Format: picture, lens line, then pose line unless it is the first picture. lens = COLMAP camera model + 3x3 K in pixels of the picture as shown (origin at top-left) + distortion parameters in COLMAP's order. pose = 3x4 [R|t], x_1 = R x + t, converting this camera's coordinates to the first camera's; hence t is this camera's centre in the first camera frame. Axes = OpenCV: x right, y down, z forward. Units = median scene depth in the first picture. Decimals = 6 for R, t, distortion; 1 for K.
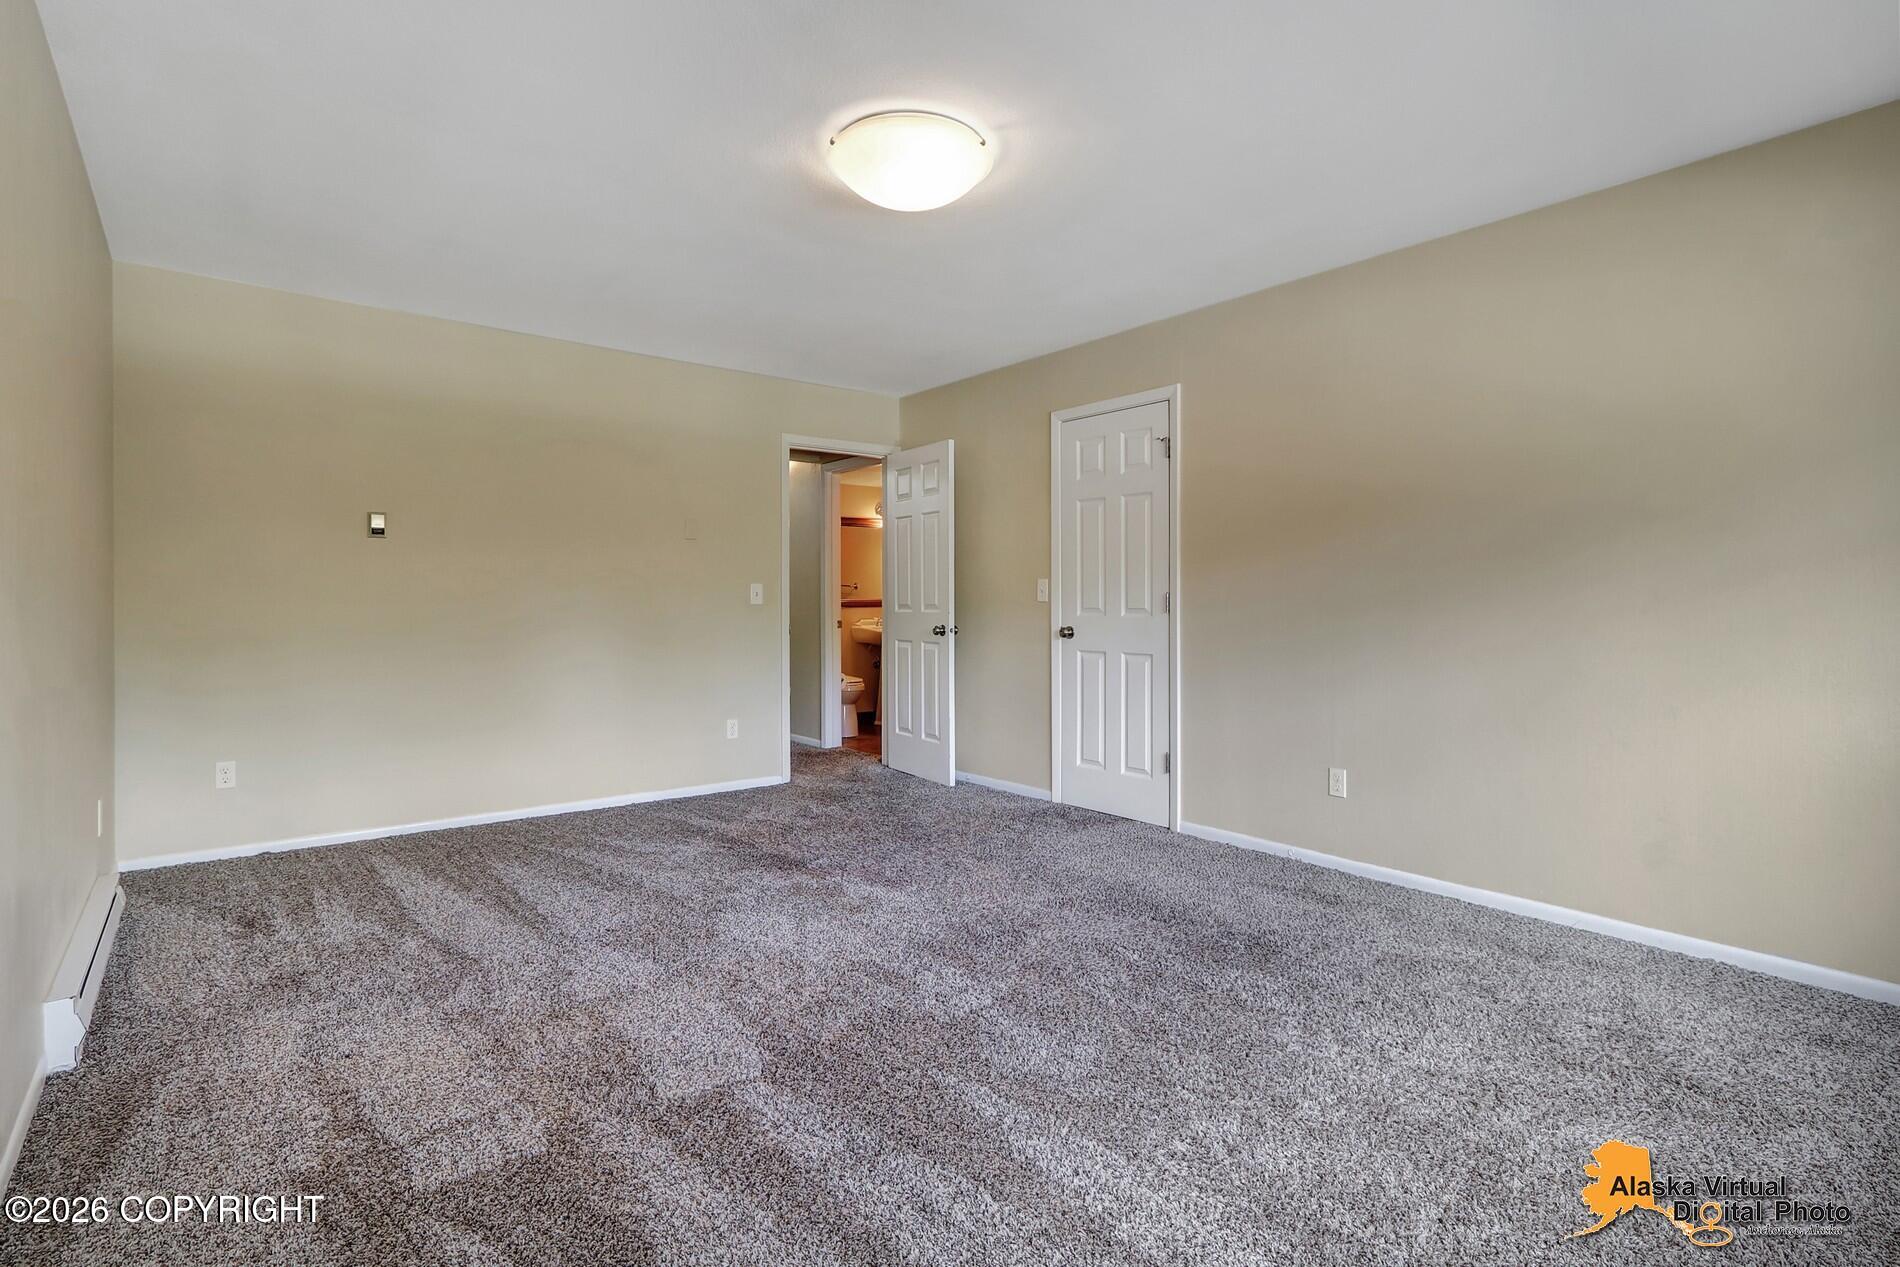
lens RADIAL K [[912.8, 0, 957.8], [0, 912.8, 621.3], [0, 0, 1]] dist [-0.001592, 0.002598]
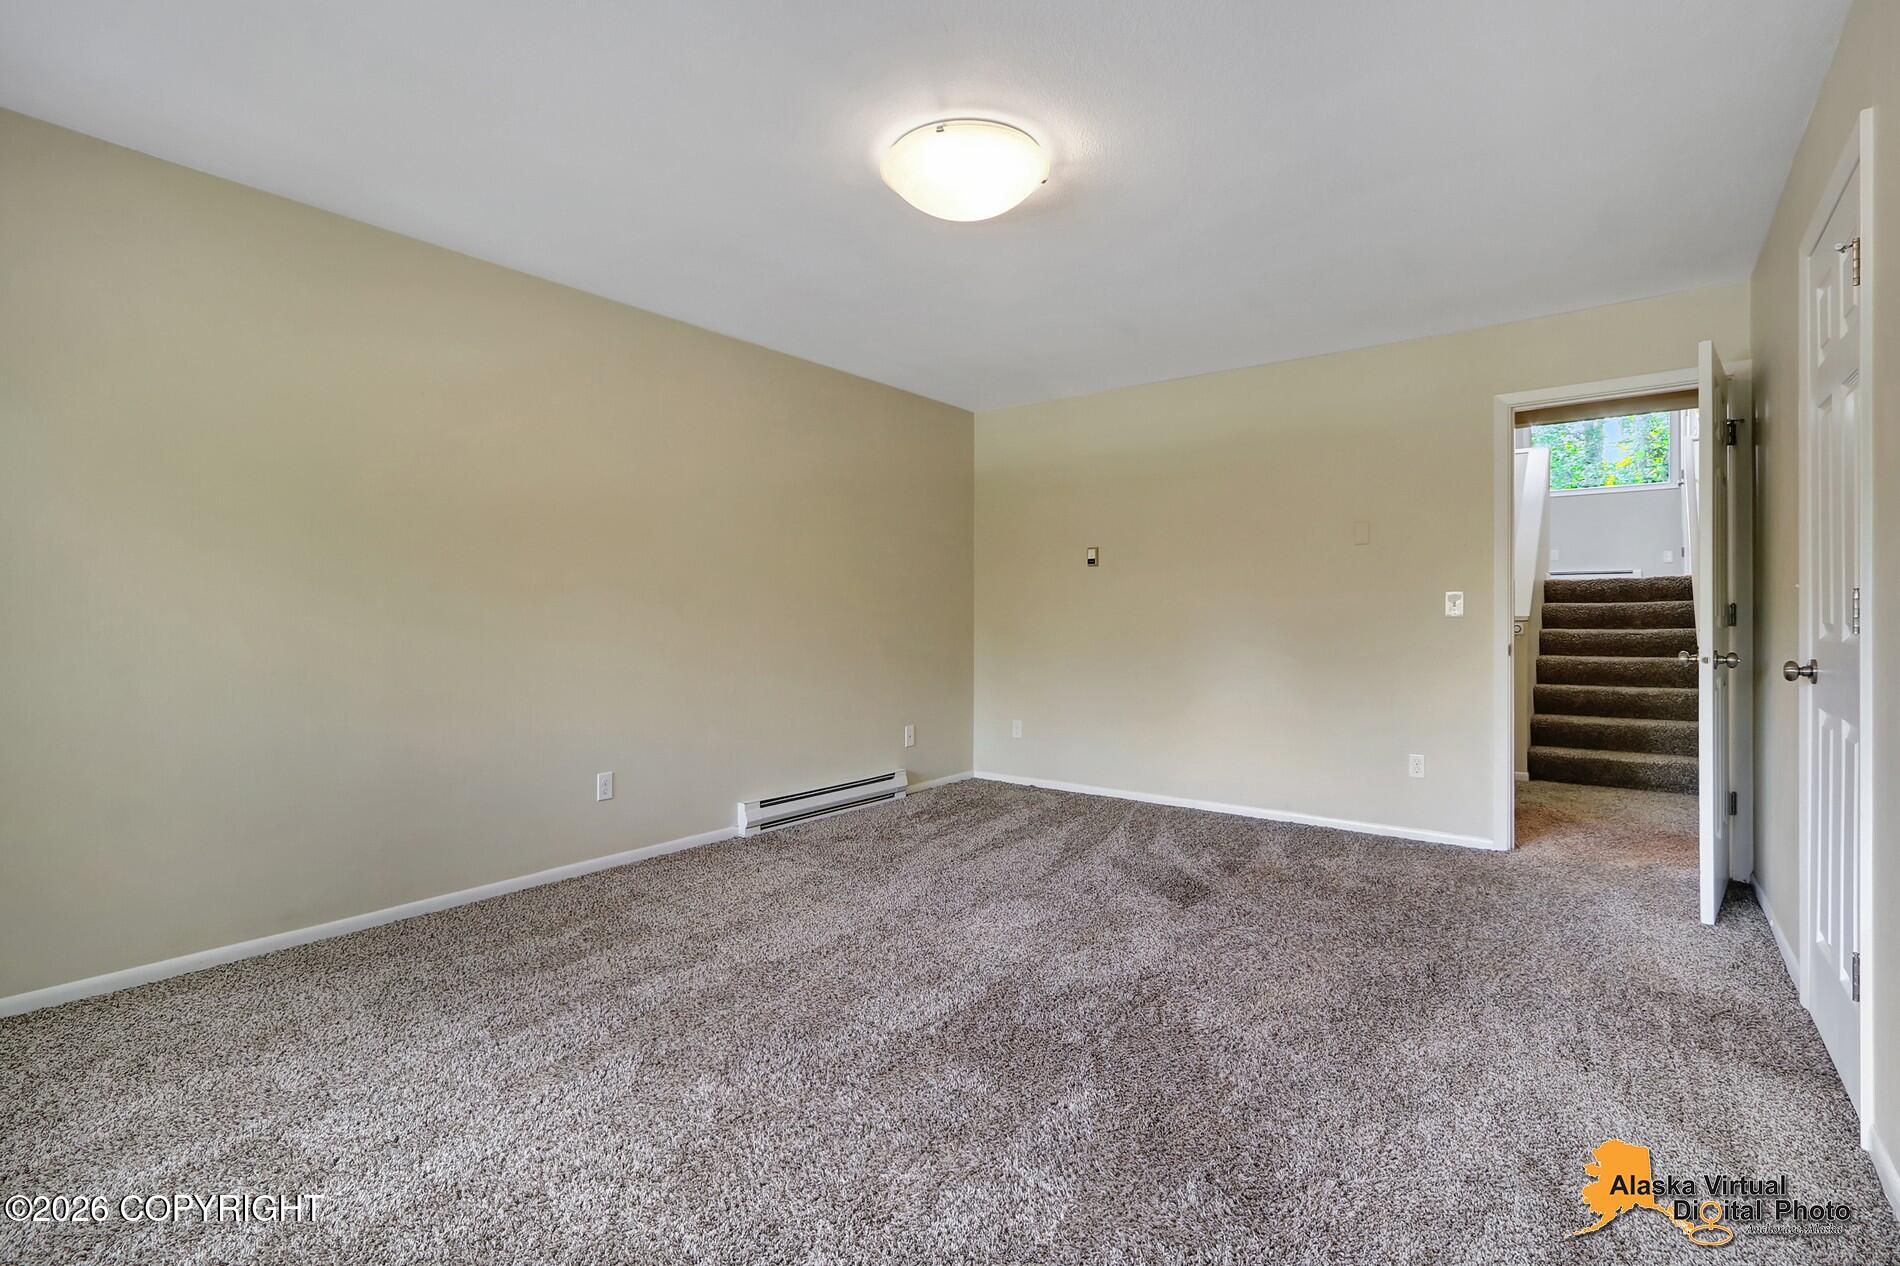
lens RADIAL K [[912.8, 0, 957.5], [0, 912.8, 615.1], [0, 0, 1]] dist [-0.001592, 0.002598]
pose [[0.245567, -0.003099, -0.969375, 0.597449], [-0.021015, 0.999743, -0.008519, -0.005519], [0.969152, 0.022463, 0.245438, 0.491485]]
